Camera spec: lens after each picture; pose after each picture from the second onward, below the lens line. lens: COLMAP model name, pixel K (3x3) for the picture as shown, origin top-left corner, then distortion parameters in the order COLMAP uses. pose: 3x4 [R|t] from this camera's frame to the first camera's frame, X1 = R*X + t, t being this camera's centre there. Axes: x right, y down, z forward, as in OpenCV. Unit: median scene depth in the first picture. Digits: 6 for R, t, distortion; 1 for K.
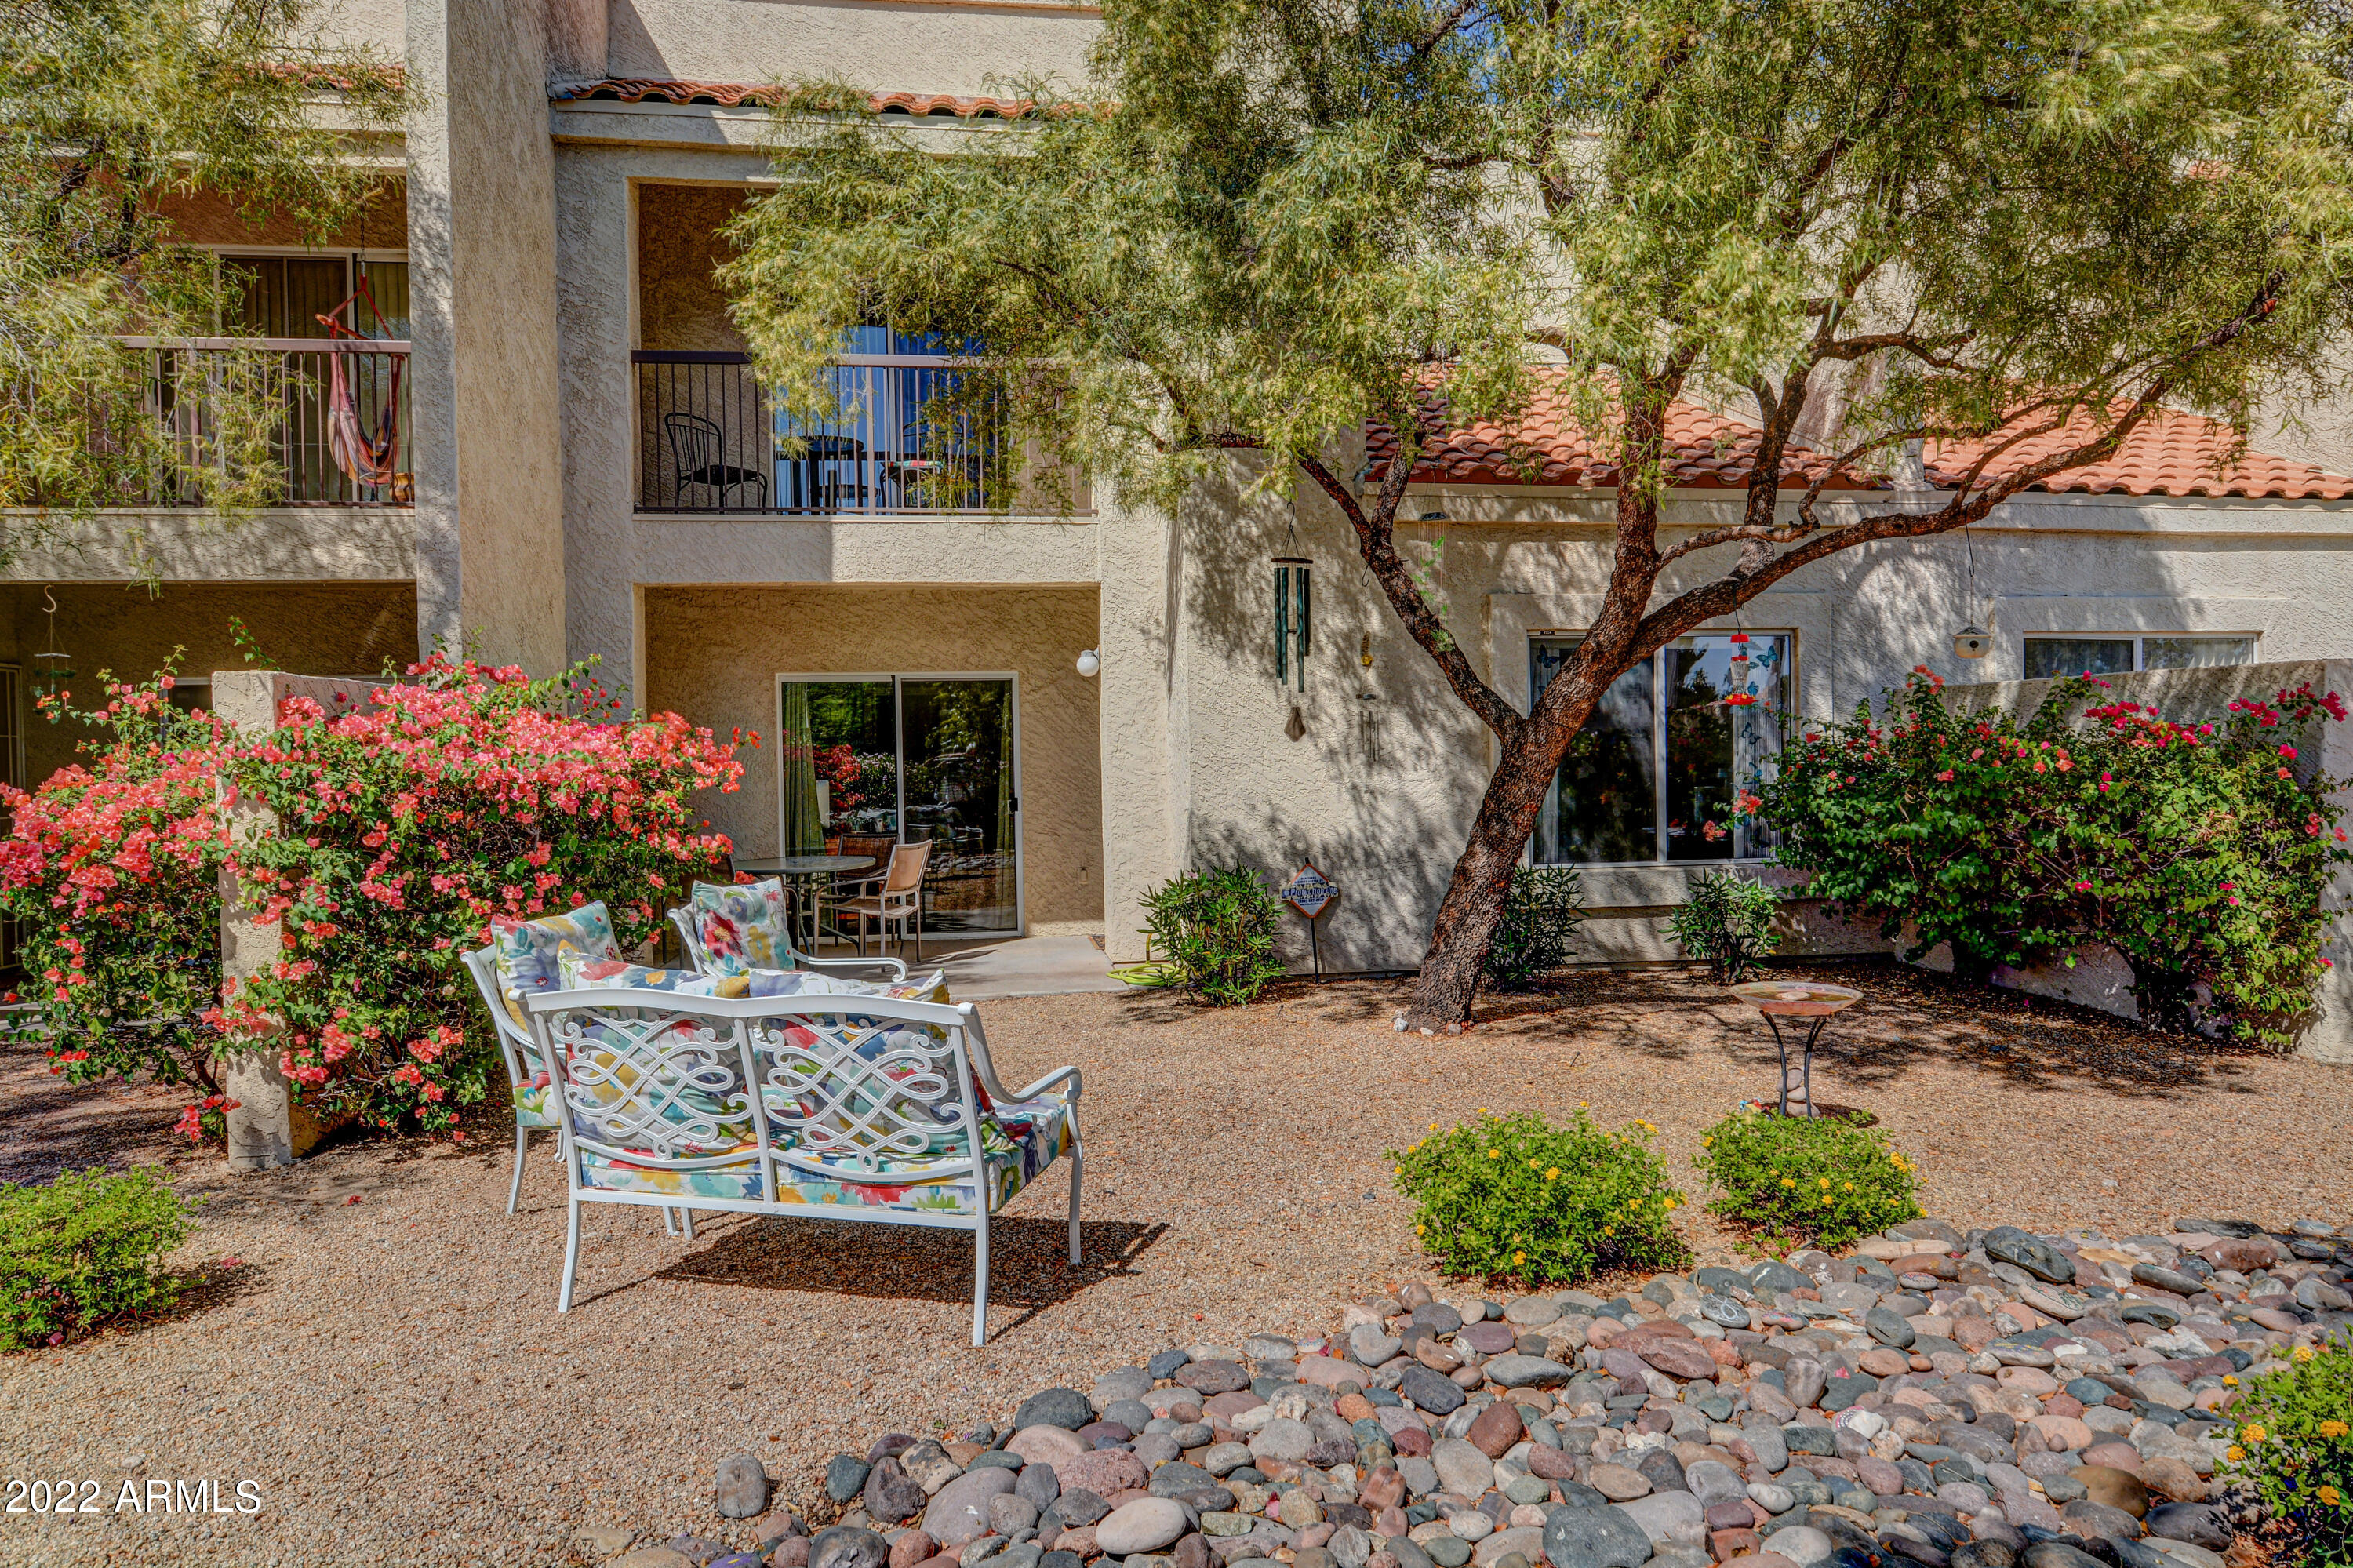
lens RADIAL K [[1539.9, 0, 1176.8], [0, 1539.9, 773.4], [0, 0, 1]] dist [-0.005789, -0.003525]
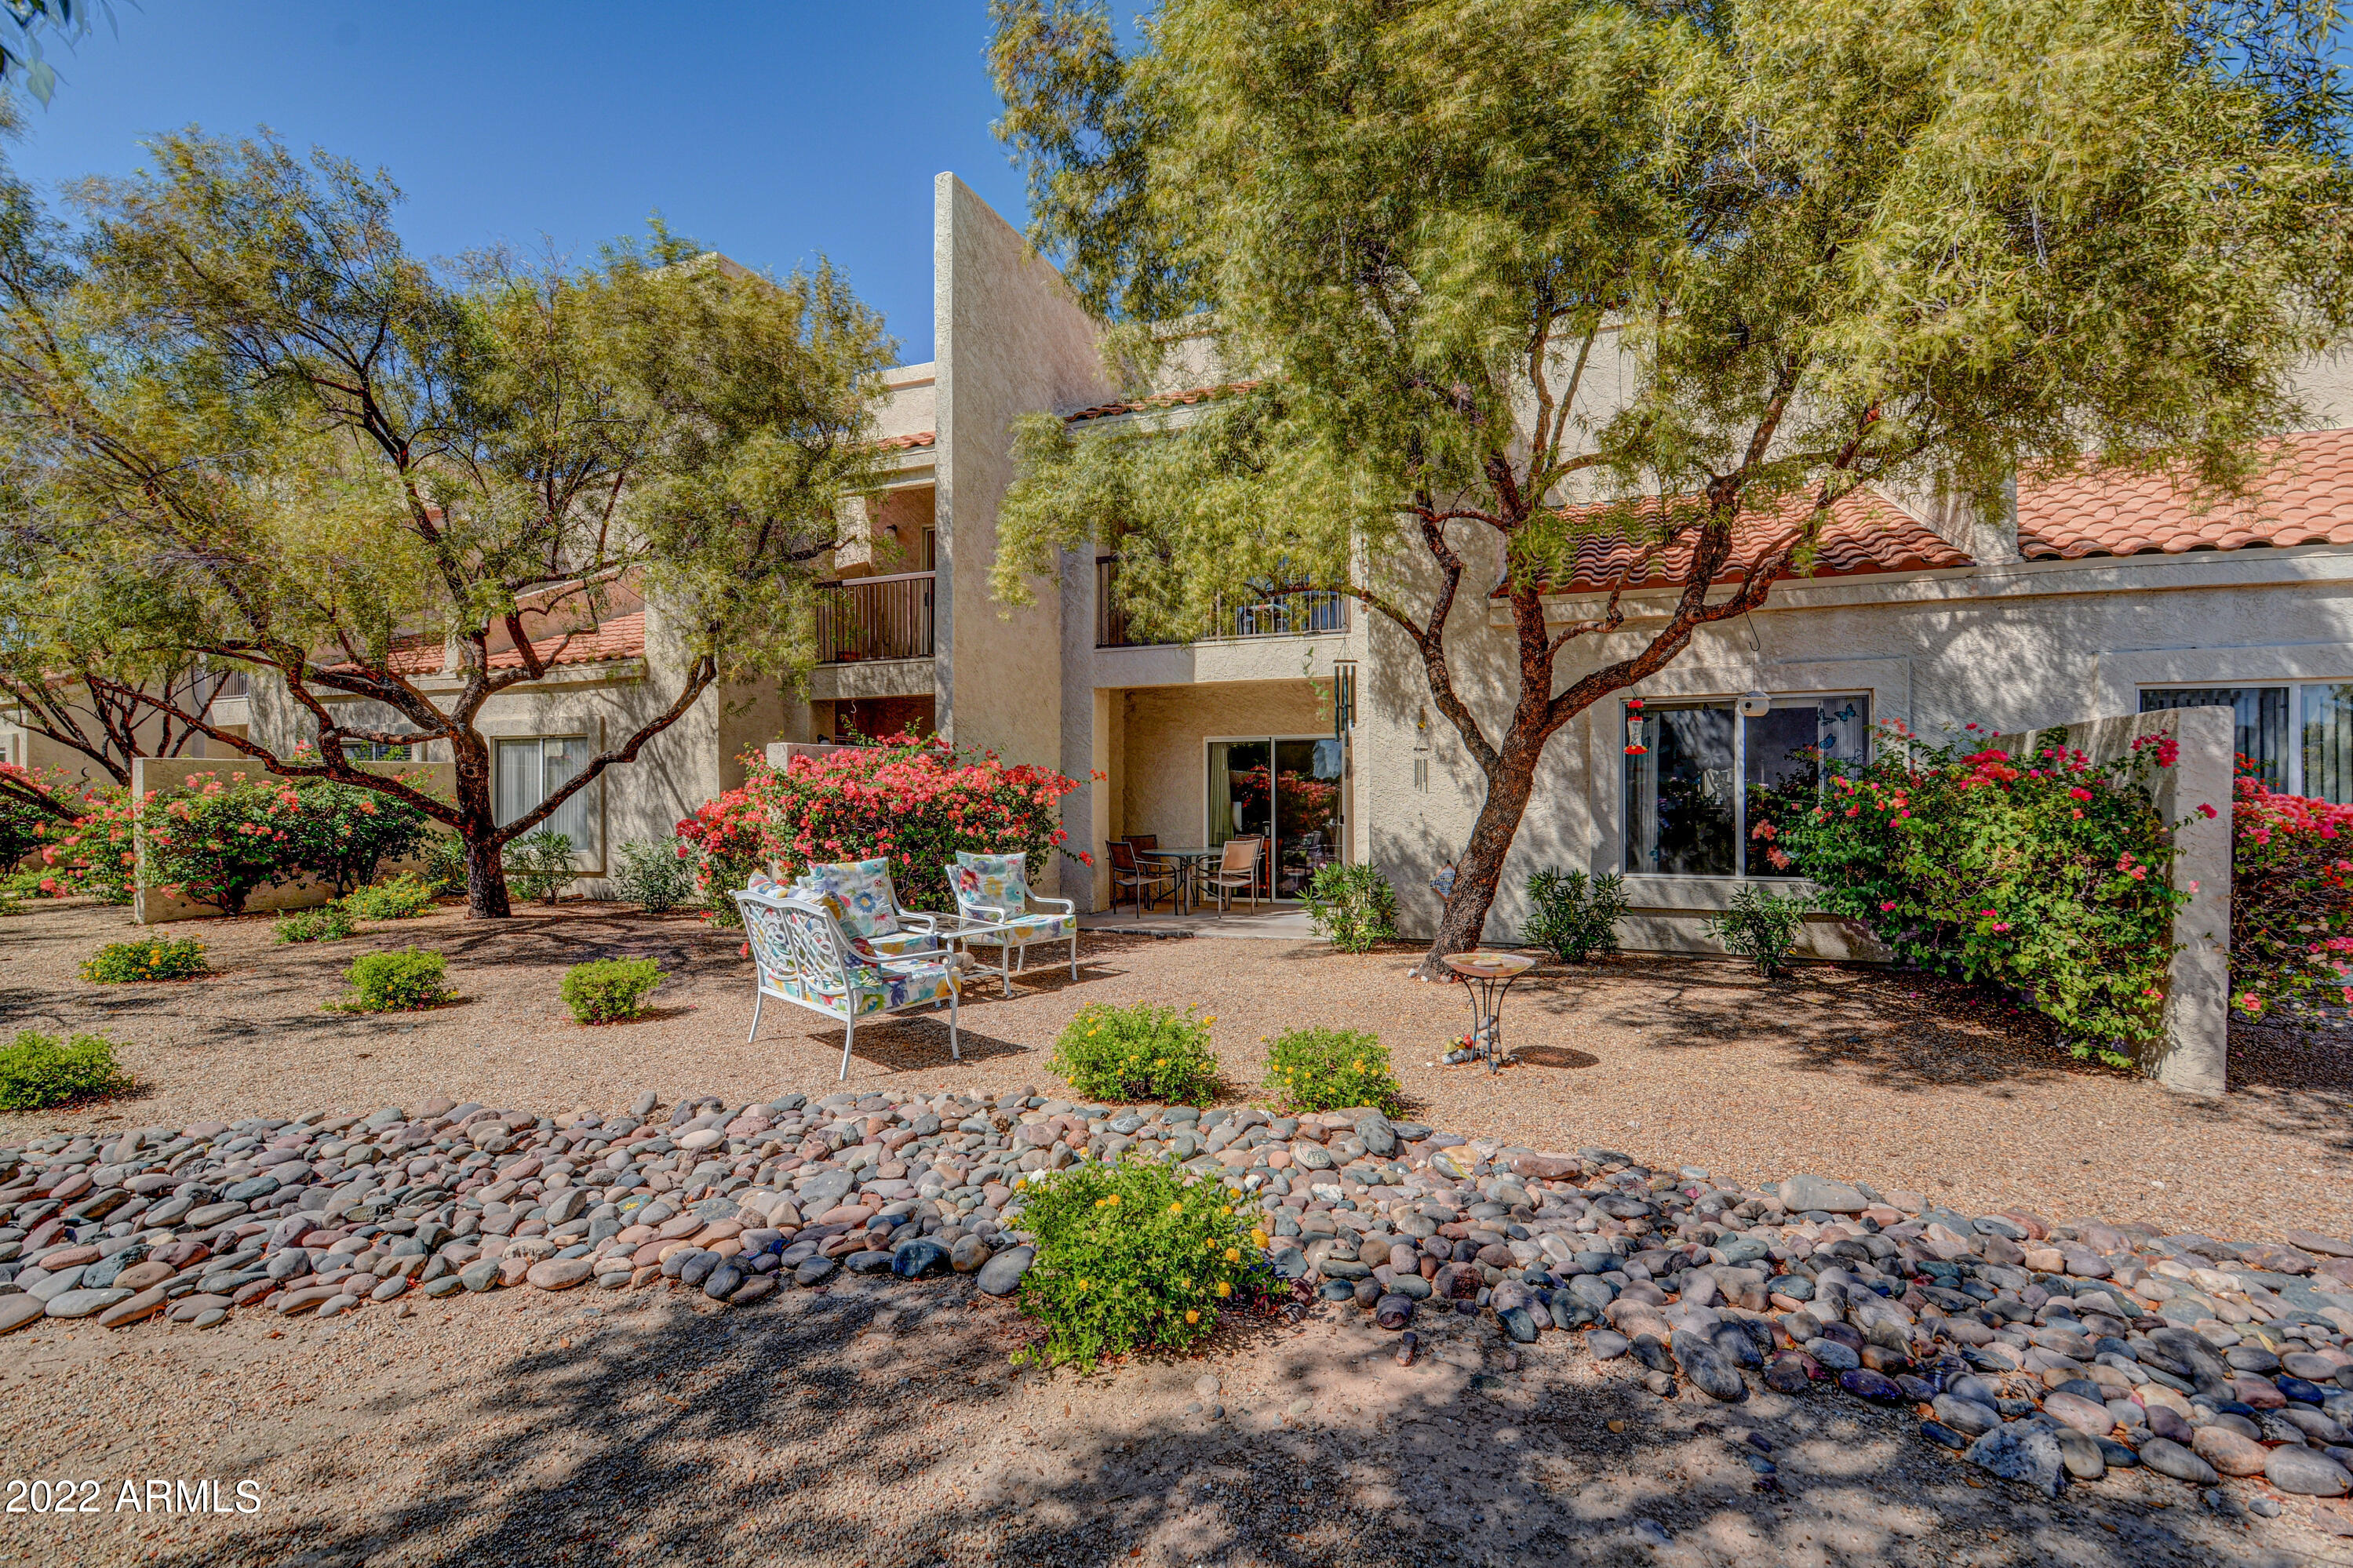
lens RADIAL K [[1038.1, 0, 1177.1], [0, 1038.1, 790.8], [0, 0, 1]] dist [0.000460, -0.002729]
pose [[0.858616, 0.012467, -0.512467, 0.355888], [-0.017170, 0.999843, -0.004443, -0.001358], [0.512331, 0.012614, 0.858695, 0.024766]]
